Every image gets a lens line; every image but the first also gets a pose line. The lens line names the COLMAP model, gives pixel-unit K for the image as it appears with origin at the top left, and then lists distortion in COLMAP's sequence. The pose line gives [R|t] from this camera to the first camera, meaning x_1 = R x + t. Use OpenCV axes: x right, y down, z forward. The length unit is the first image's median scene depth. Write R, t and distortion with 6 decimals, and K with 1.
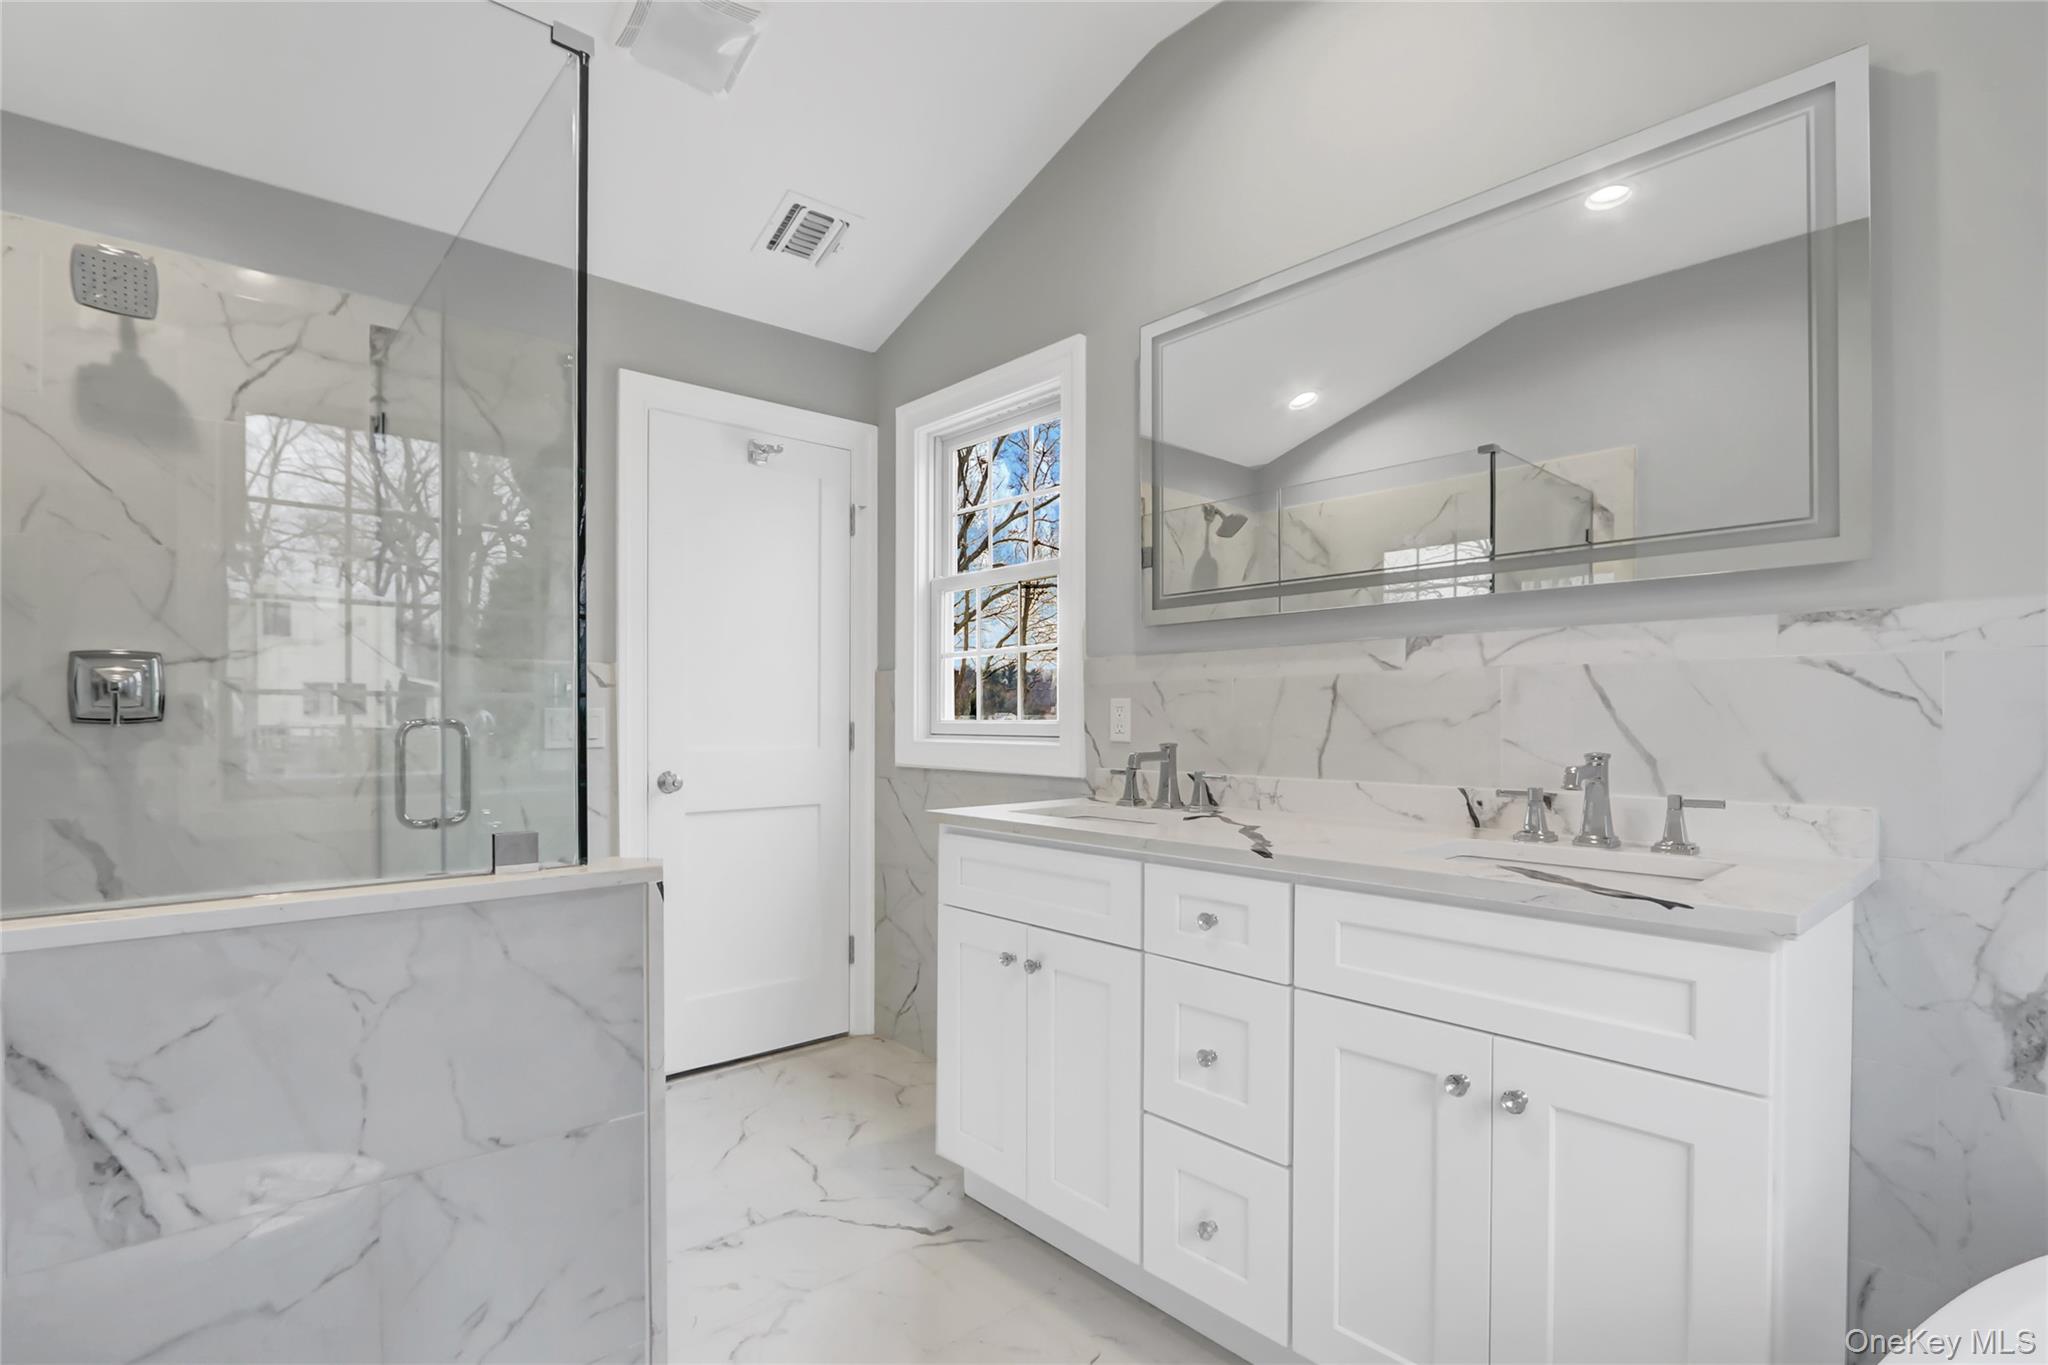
lens RADIAL K [[971.9, 0, 985.1], [0, 971.9, 703.4], [0, 0, 1]] dist [-0.014855, -0.000267]
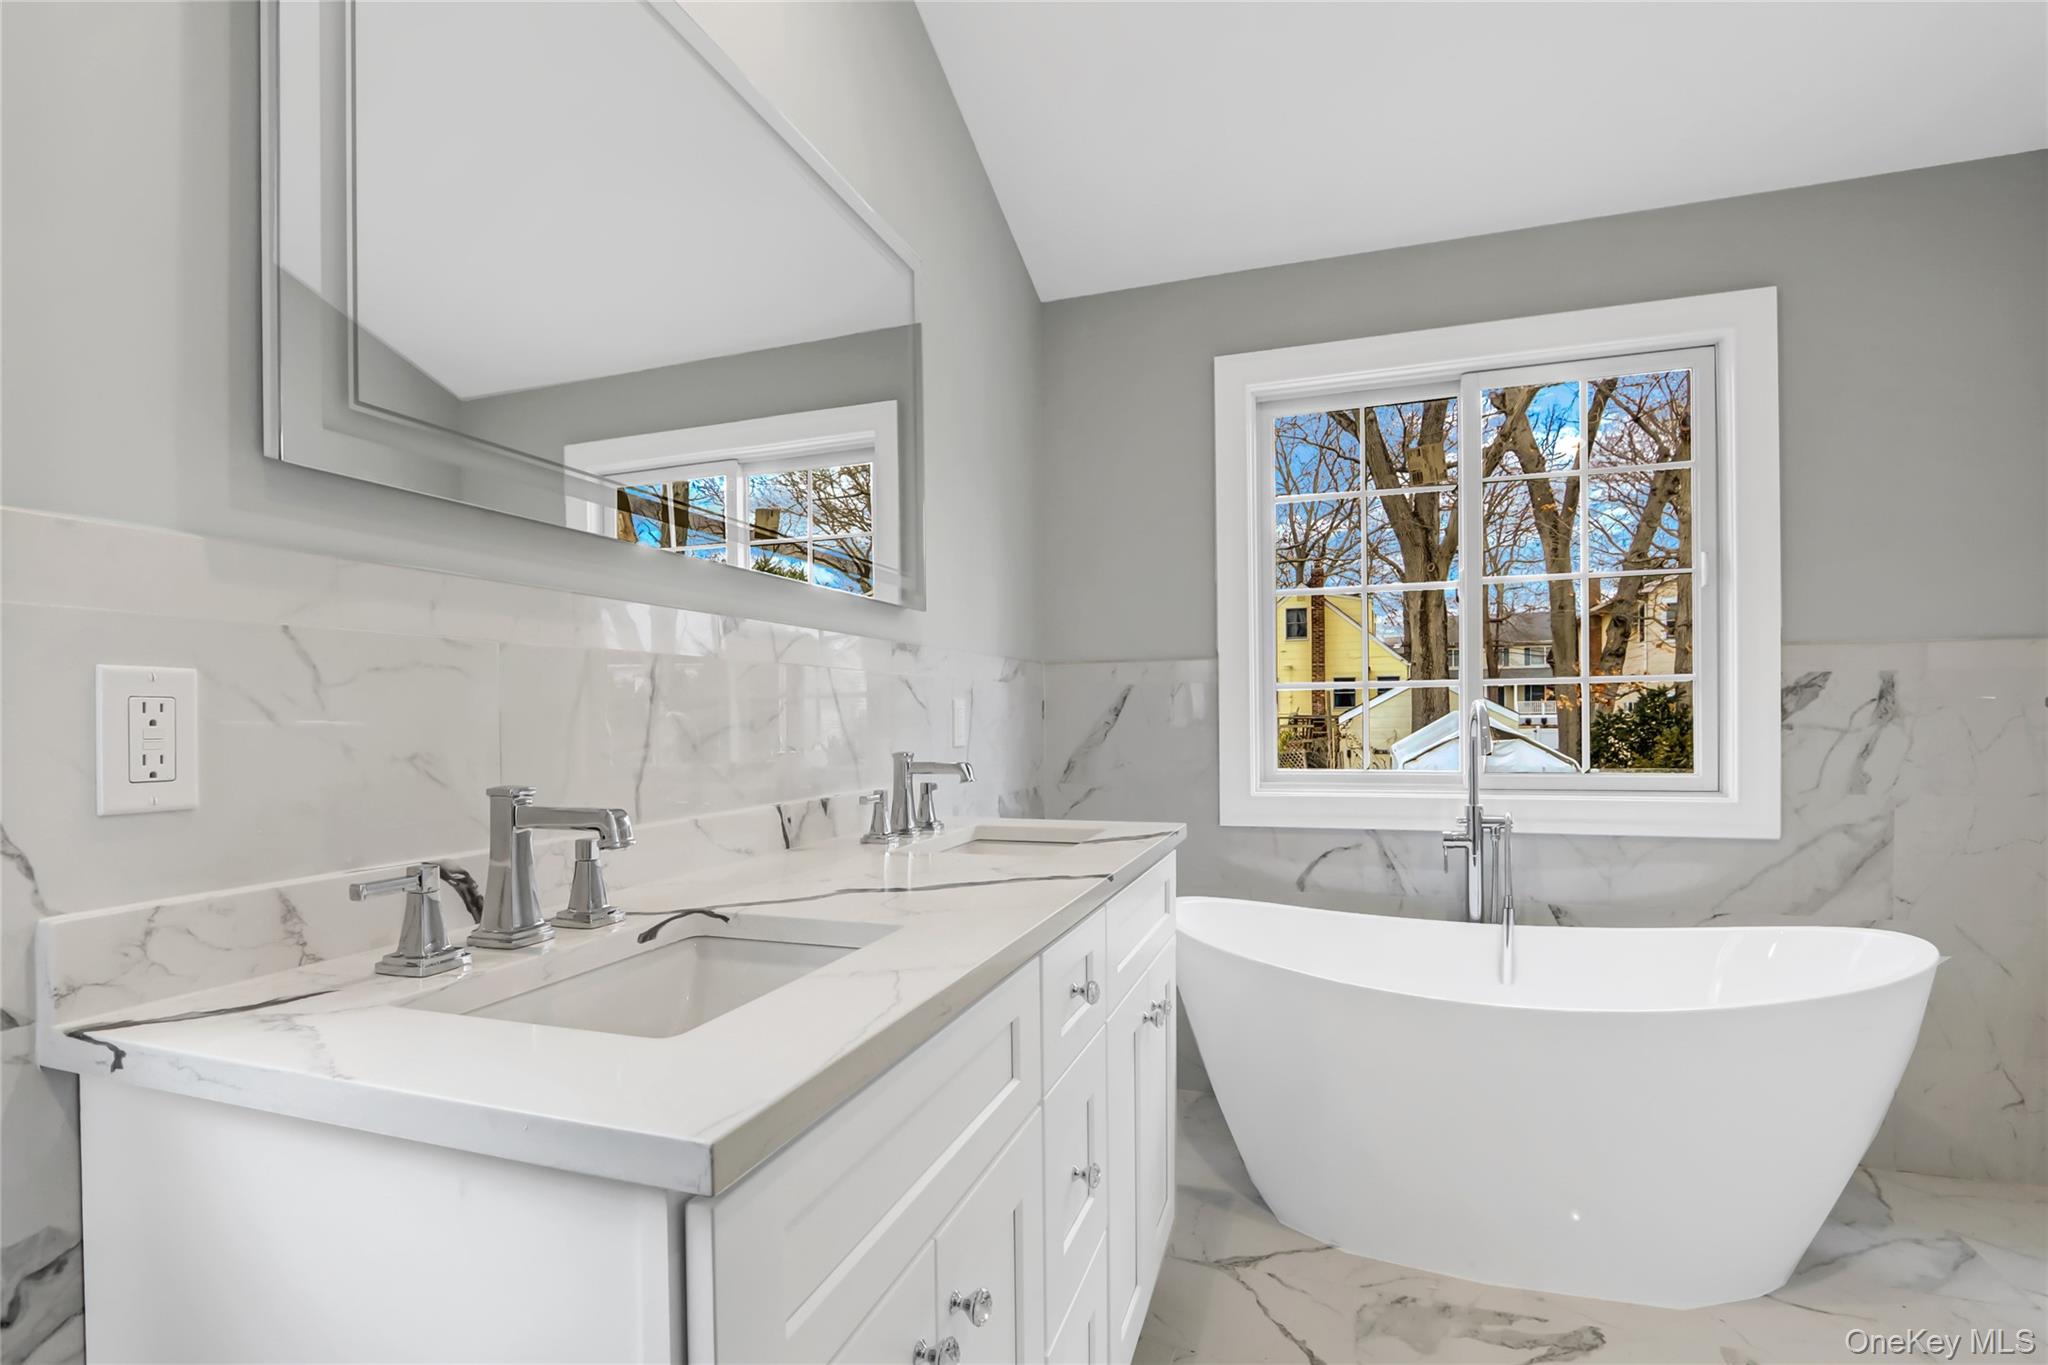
lens RADIAL K [[971.9, 0, 985.1], [0, 971.9, 703.4], [0, 0, 1]] dist [-0.014855, -0.000267]
pose [[-0.480040, 0.019693, 0.877026, -0.333330], [0.000919, 0.999759, -0.021946, 0.017821], [-0.877246, -0.009729, -0.479942, 1.249208]]
